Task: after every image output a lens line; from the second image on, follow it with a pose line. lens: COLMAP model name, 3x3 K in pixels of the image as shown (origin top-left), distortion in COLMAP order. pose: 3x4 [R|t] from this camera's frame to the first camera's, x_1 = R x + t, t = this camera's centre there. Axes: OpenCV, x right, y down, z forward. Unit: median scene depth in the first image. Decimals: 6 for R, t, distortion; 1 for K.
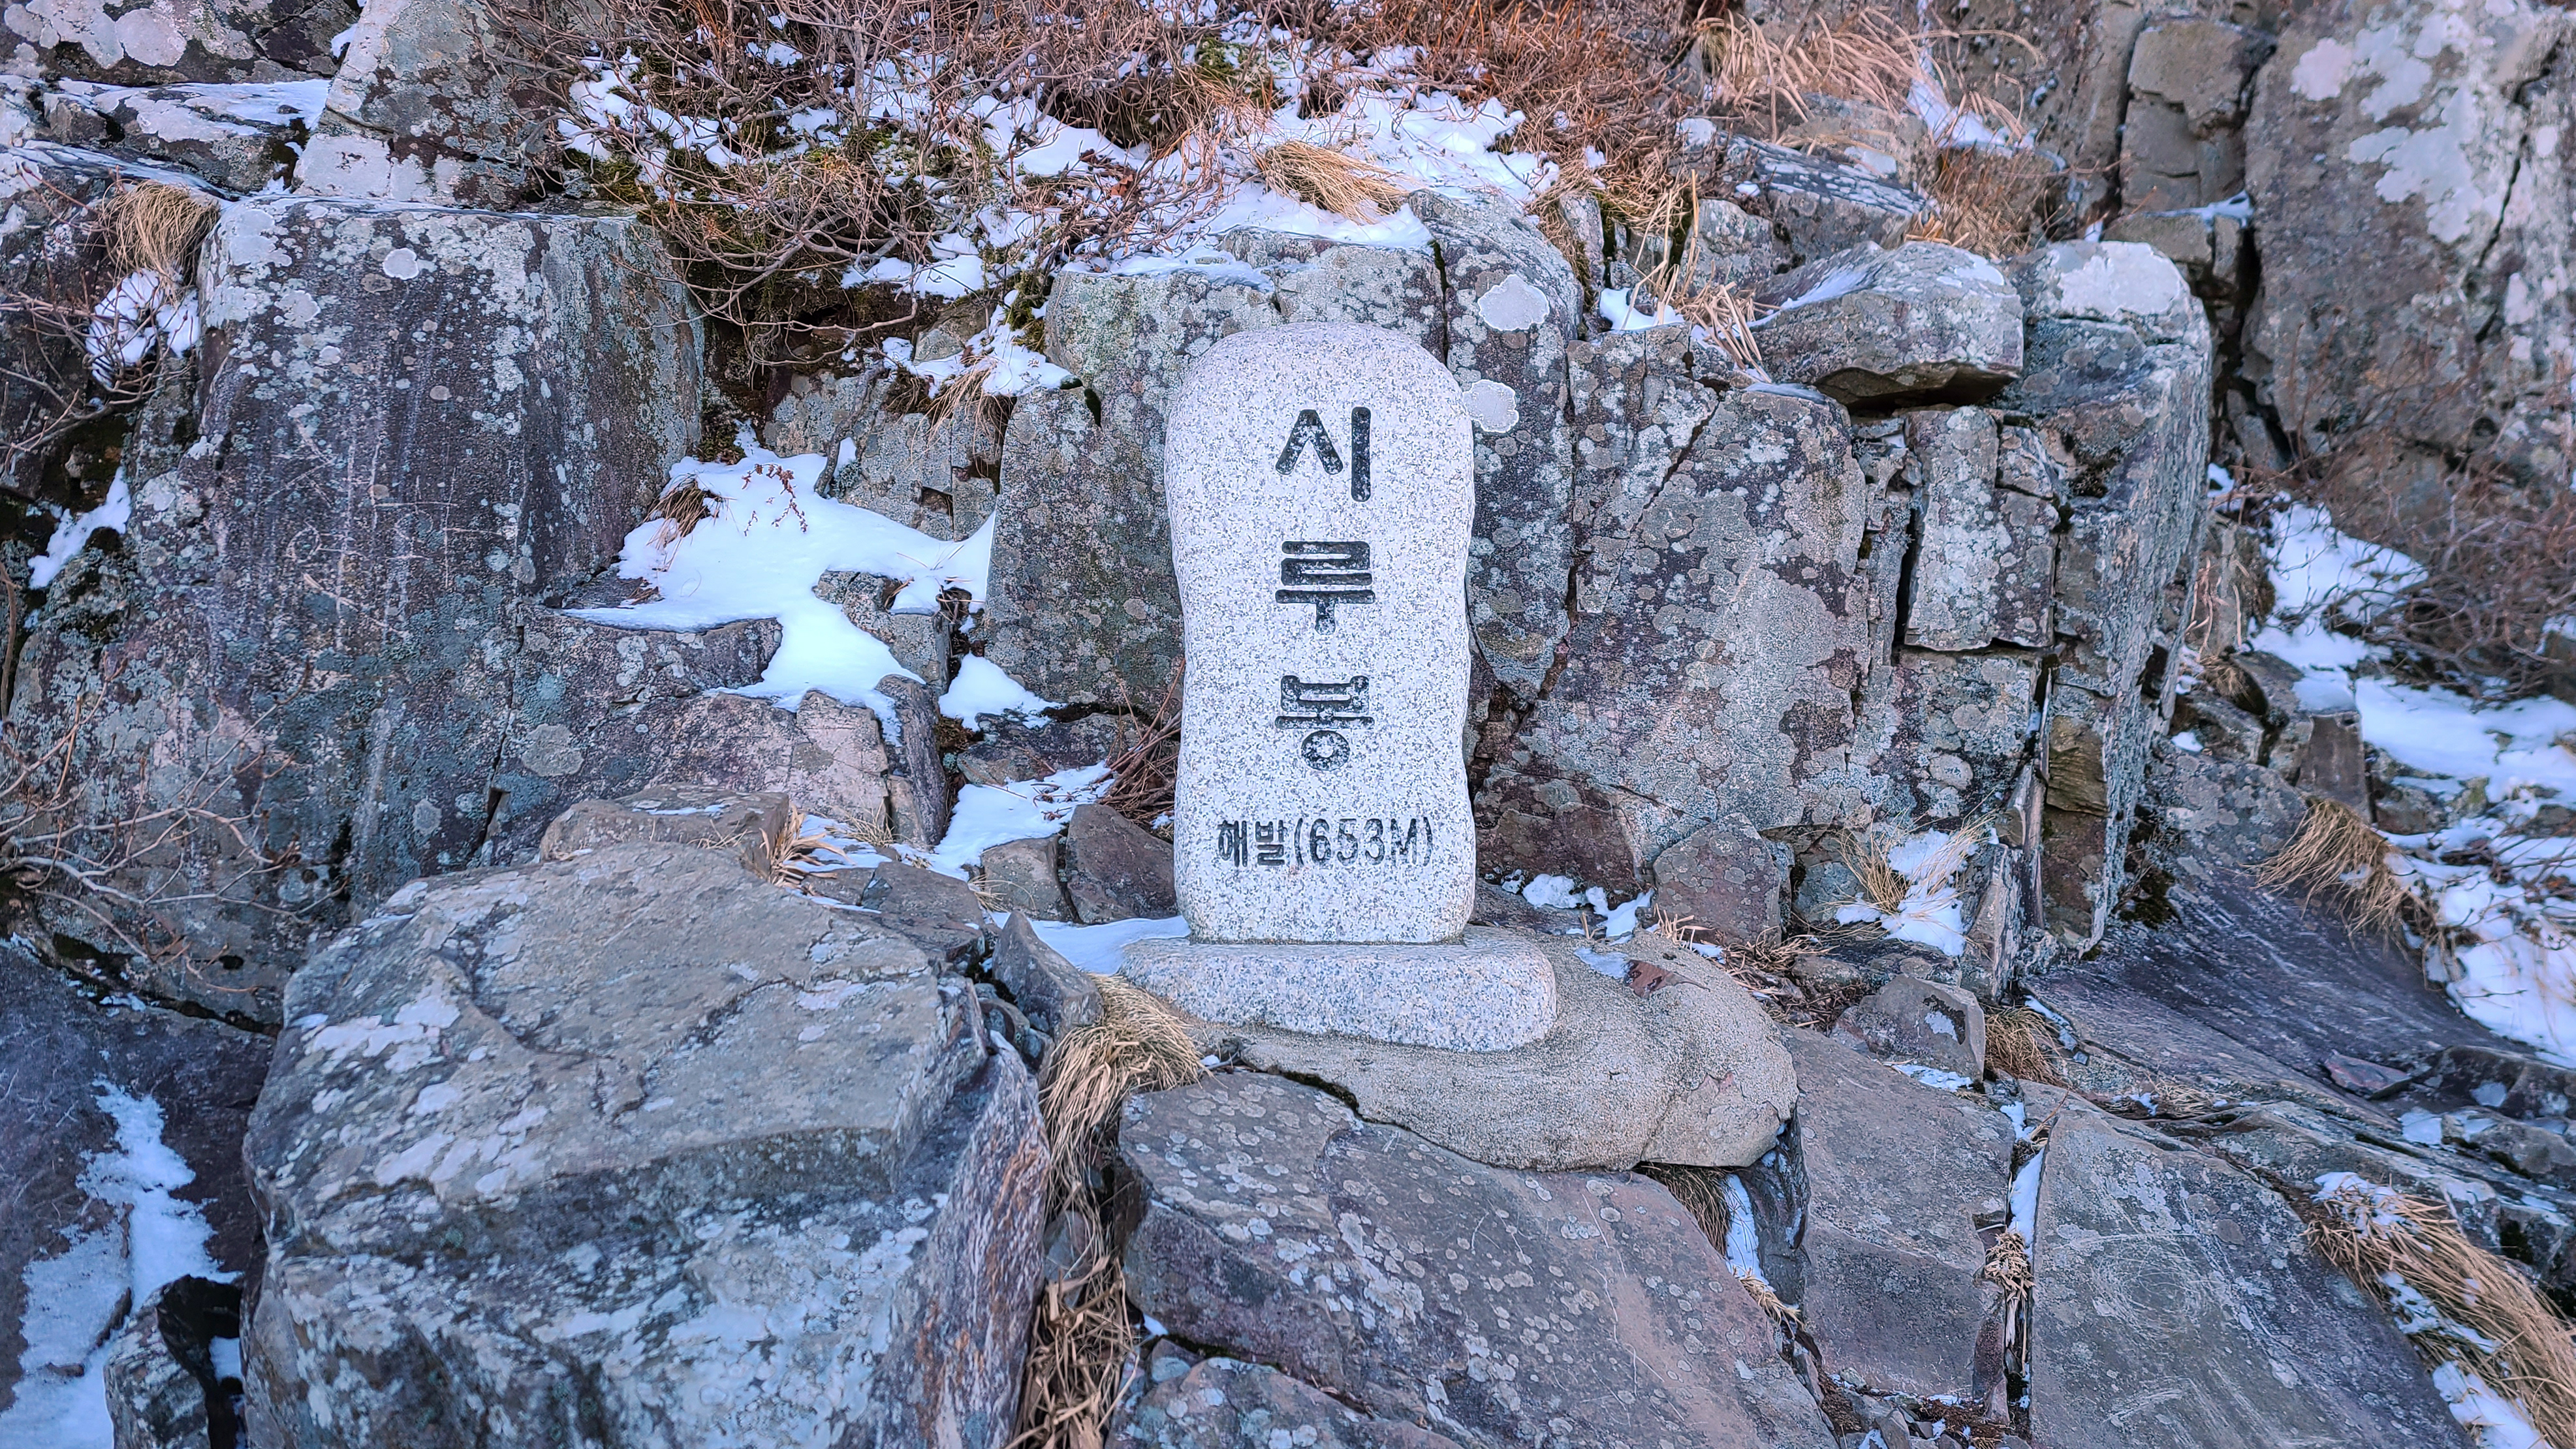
lens RADIAL K [[2017.6, 0, 1329.2], [0, 2017.6, 718.8], [0, 0, 1]] dist [0.056571, -0.003589]
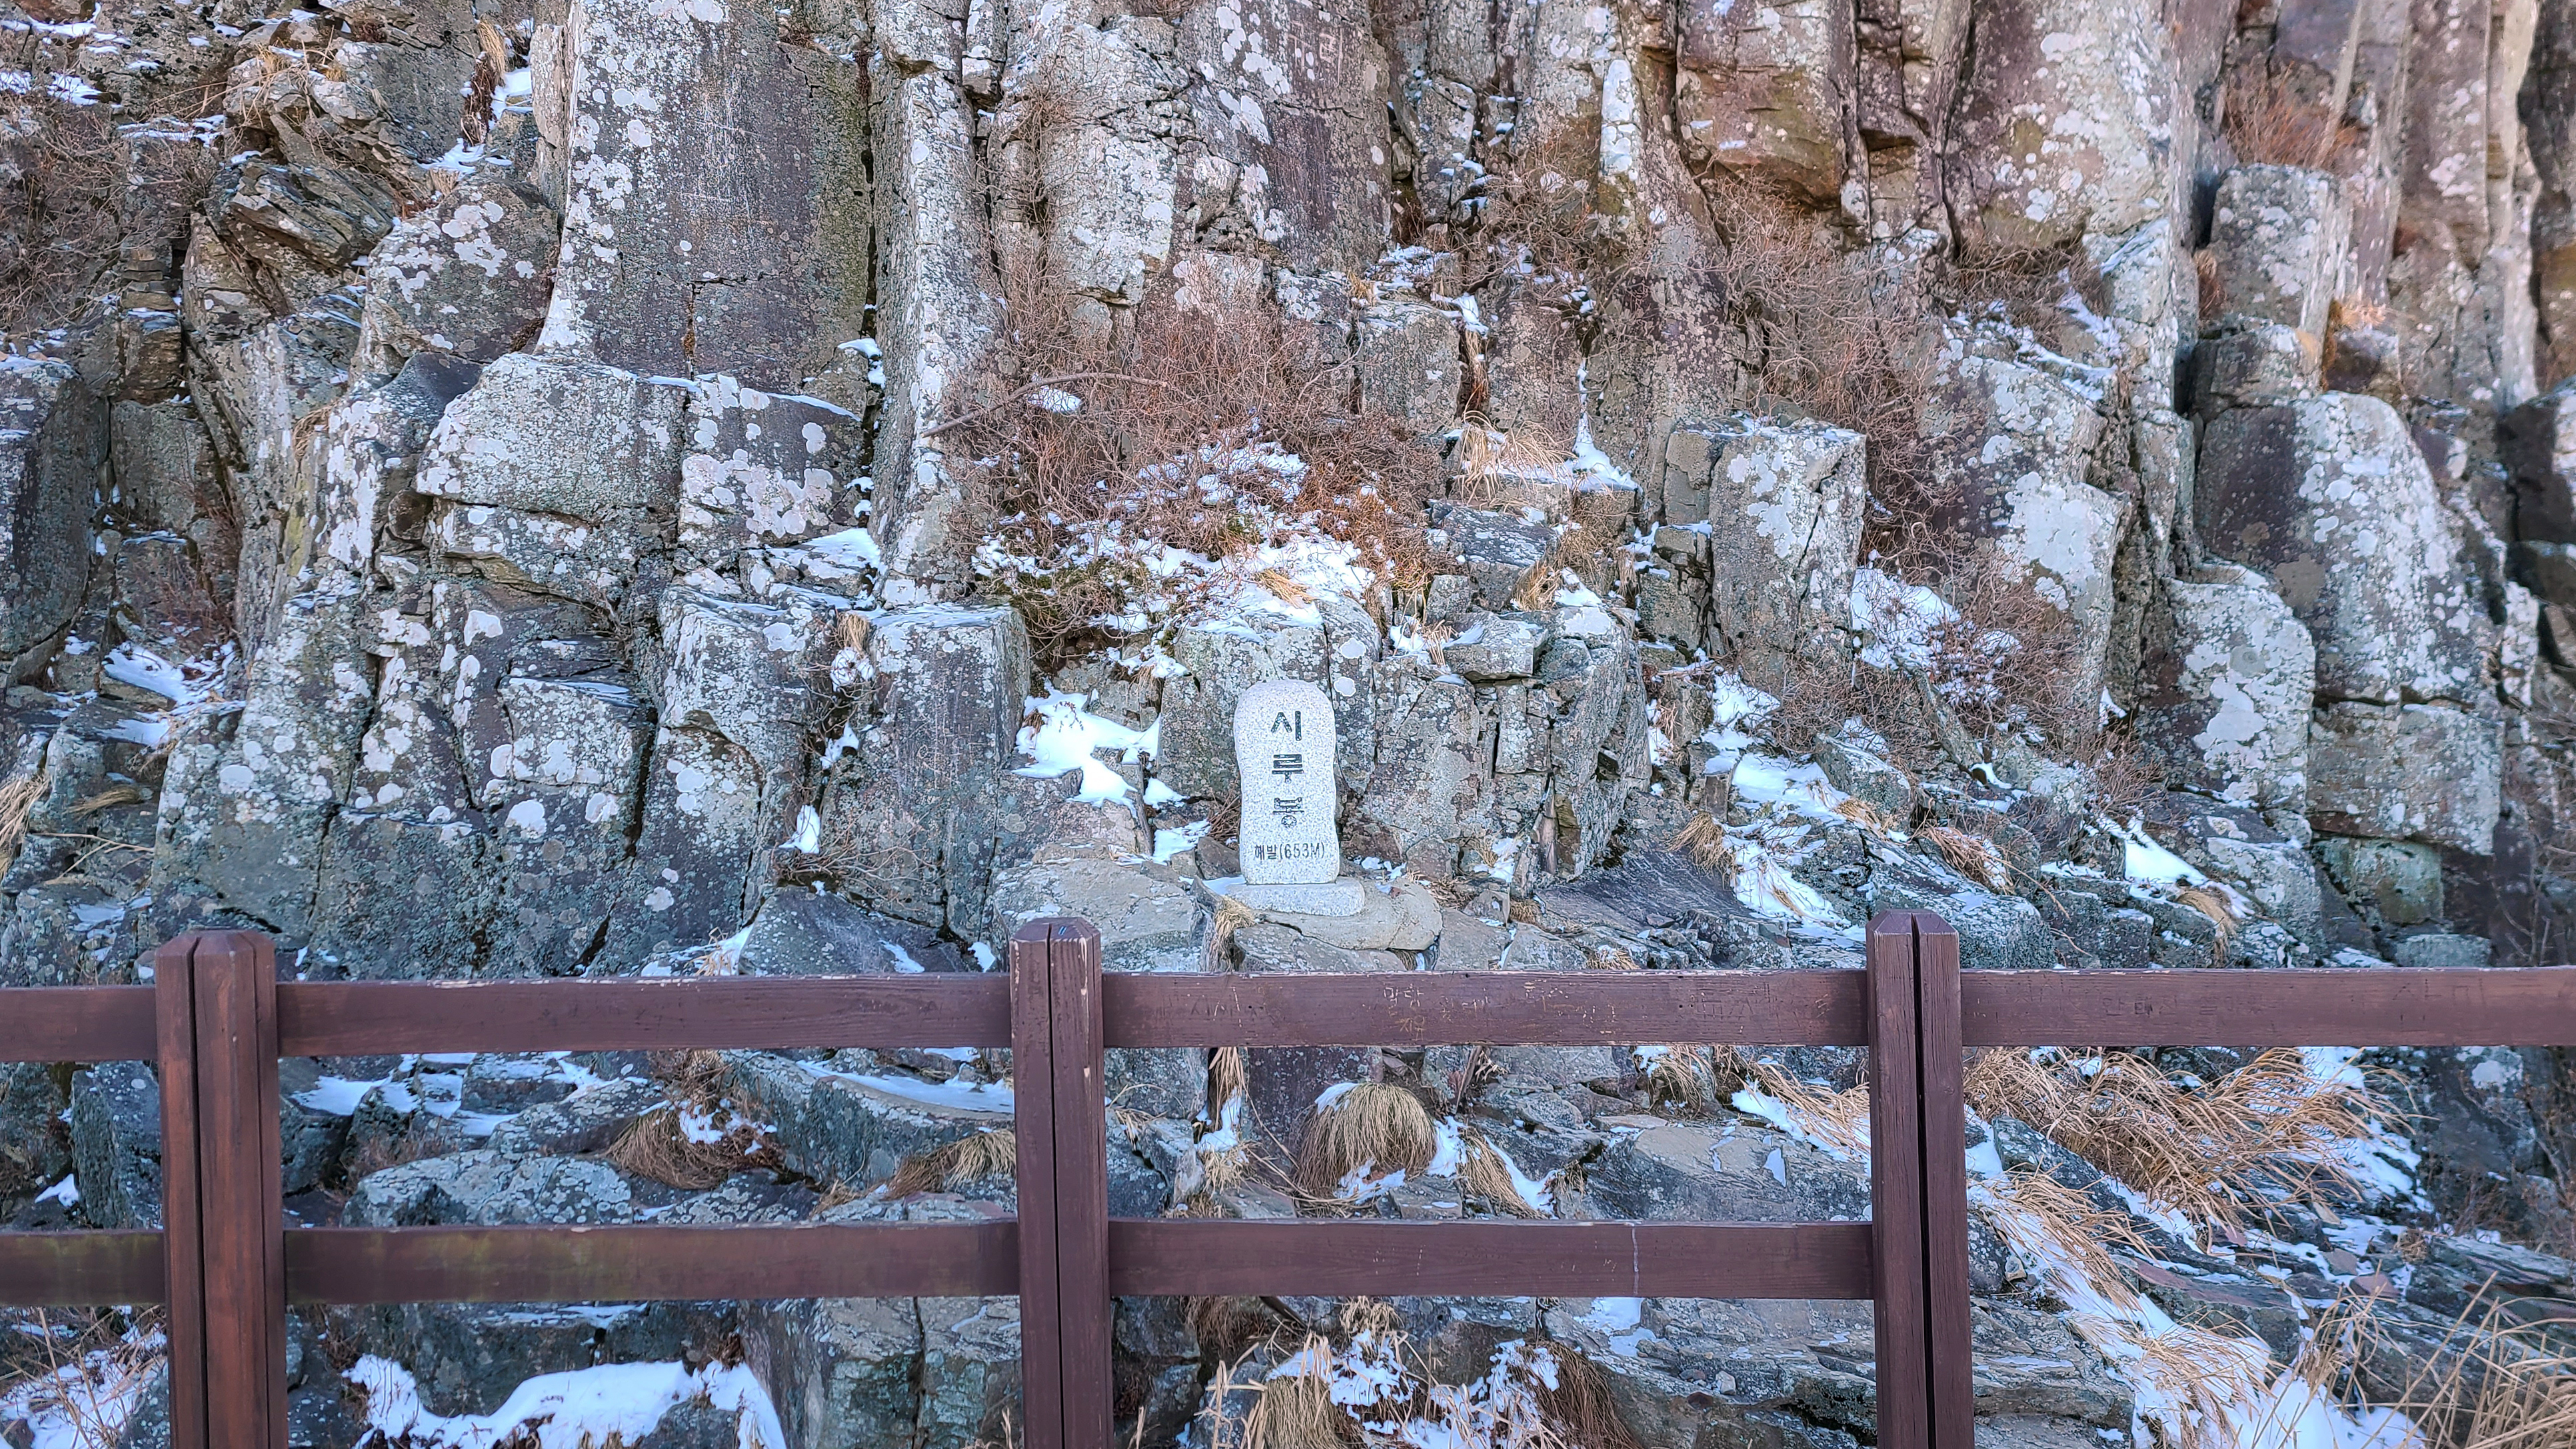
lens RADIAL K [[2017.8, 0, 1329.2], [0, 2017.8, 718.8], [0, 0, 1]] dist [0.056571, -0.003589]
pose [[0.999392, -0.024856, 0.024457, -0.010173], [0.024181, 0.999328, 0.027535, -0.191060], [-0.025125, -0.026926, 0.999322, -1.768077]]
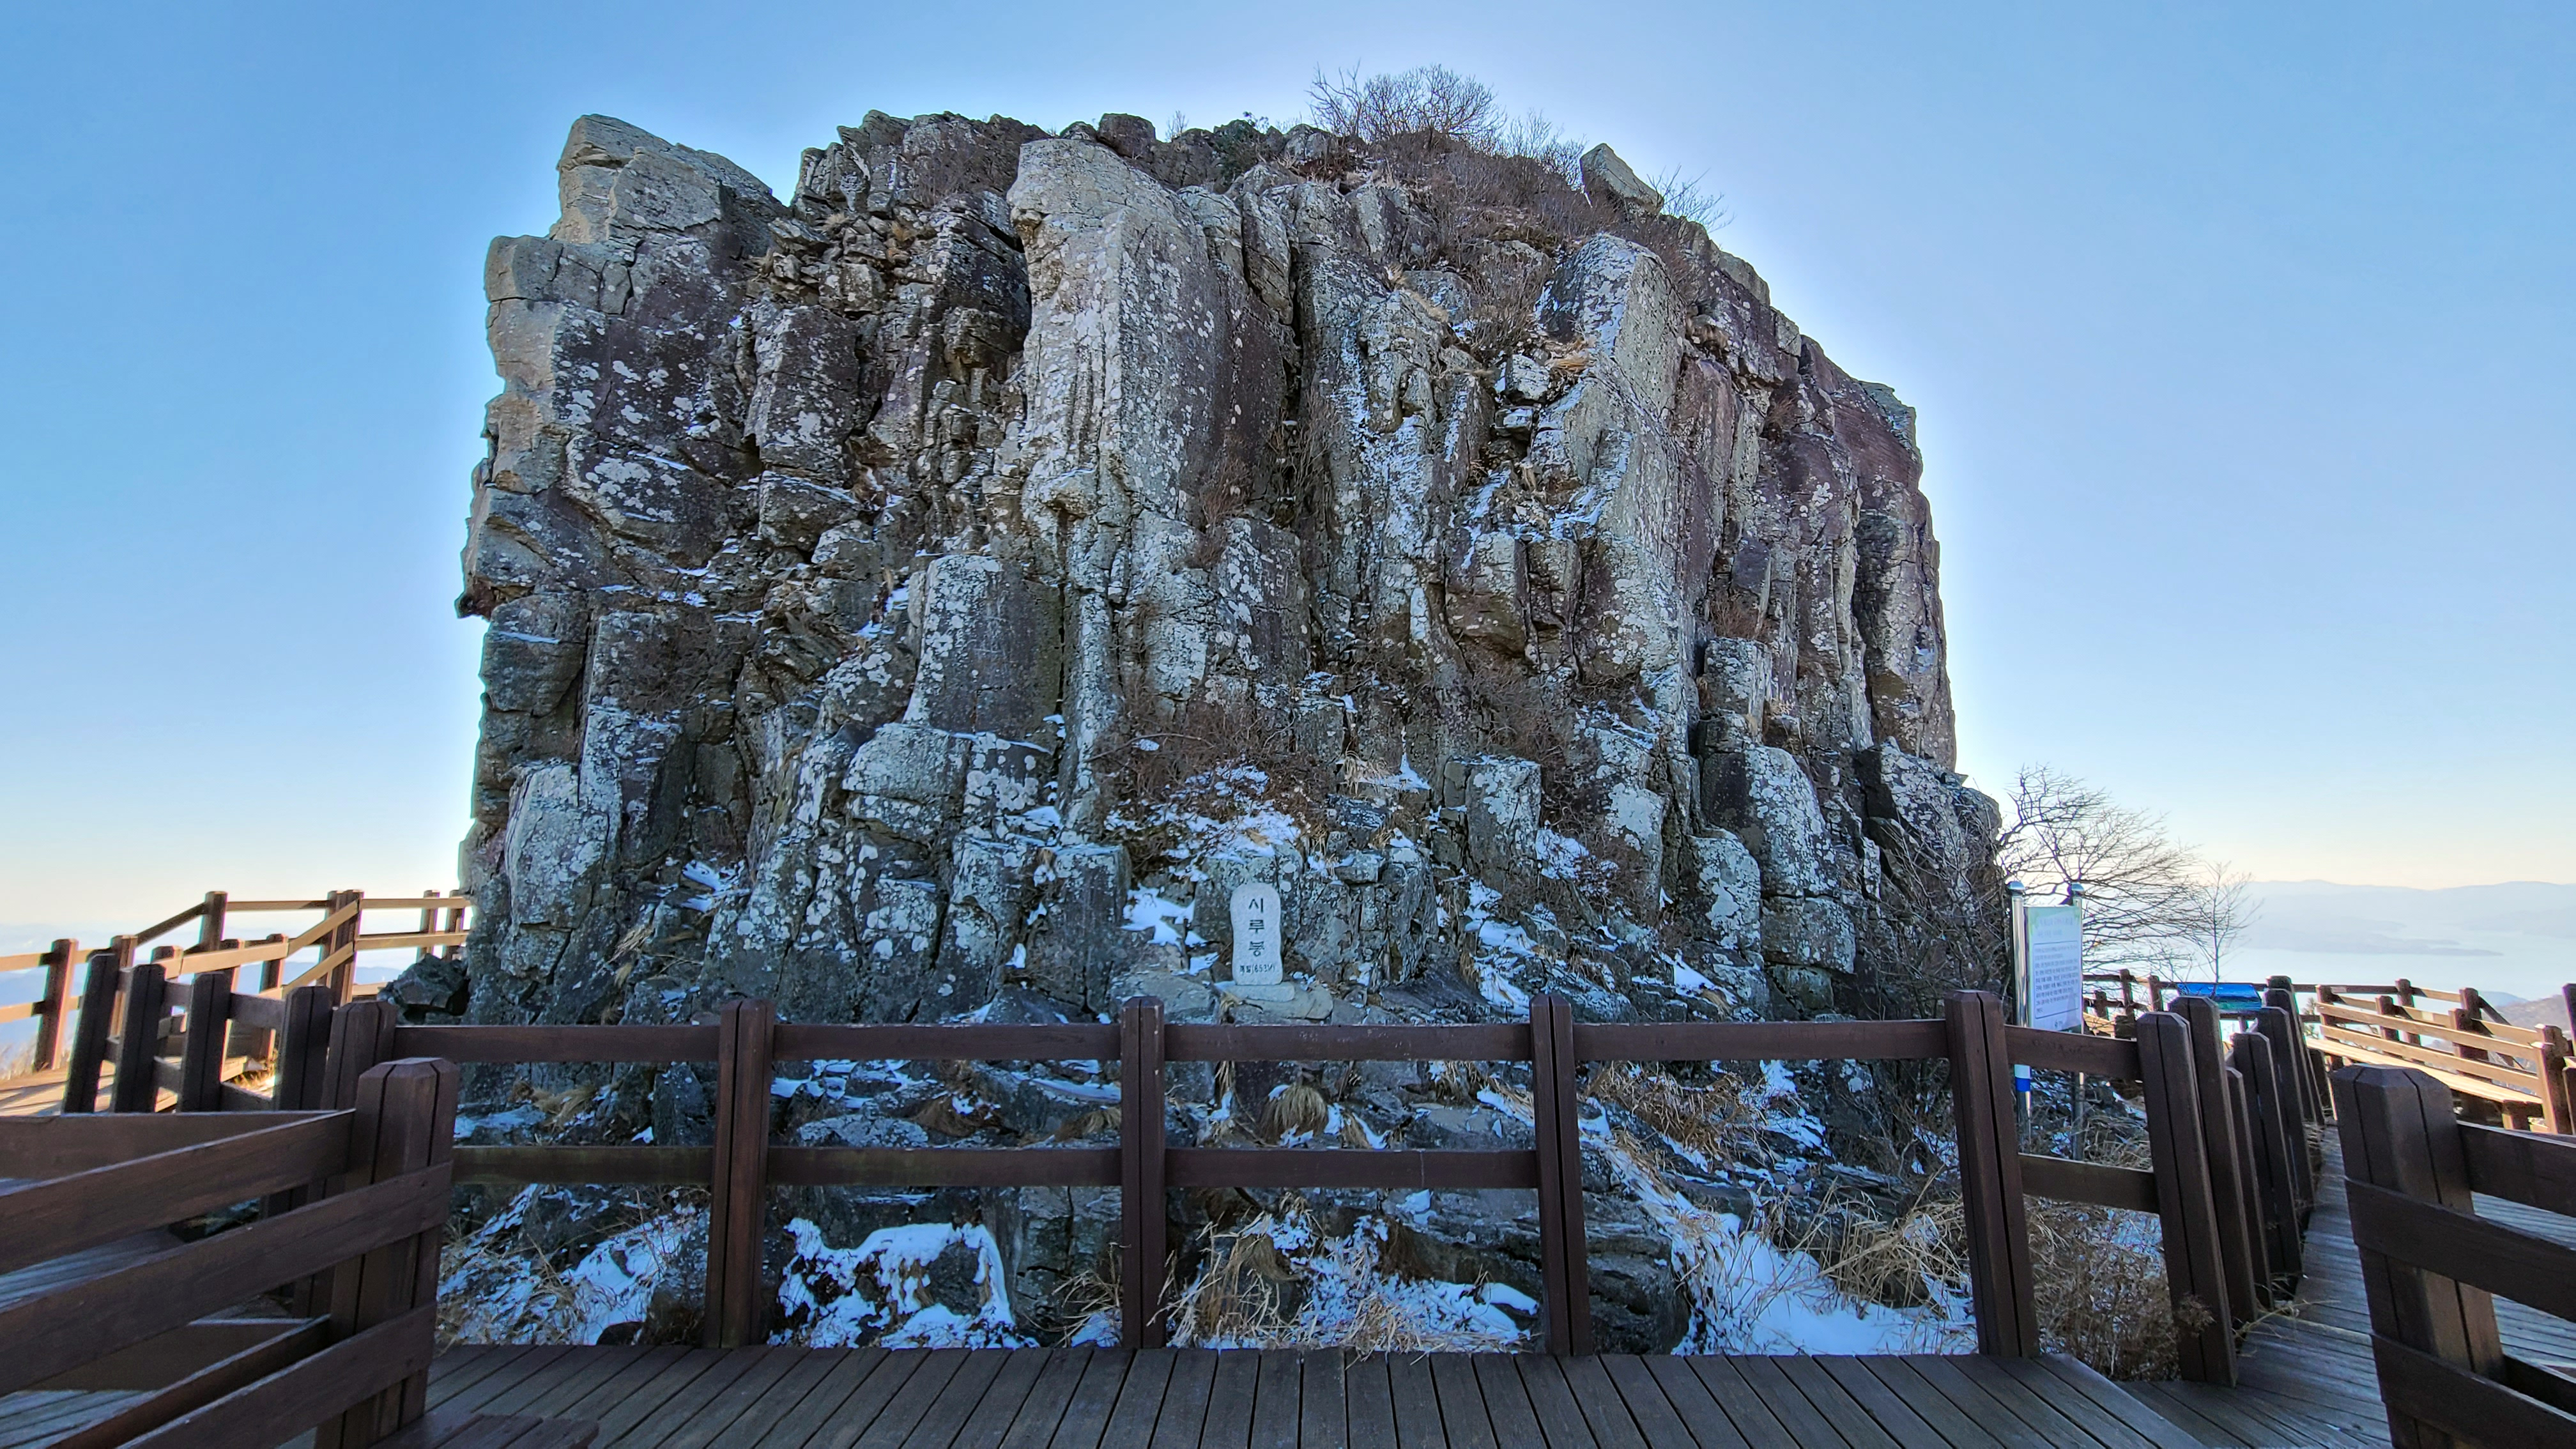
lens RADIAL K [[1053.1, 0, 1288.0], [0, 1053.1, 724.5], [0, 0, 1]] dist [-0.022530, 0.000048]
pose [[0.999387, -0.013434, 0.032314, -0.002221], [0.017862, 0.989864, -0.140892, -0.190547], [-0.030094, 0.141383, 0.989497, -1.970513]]
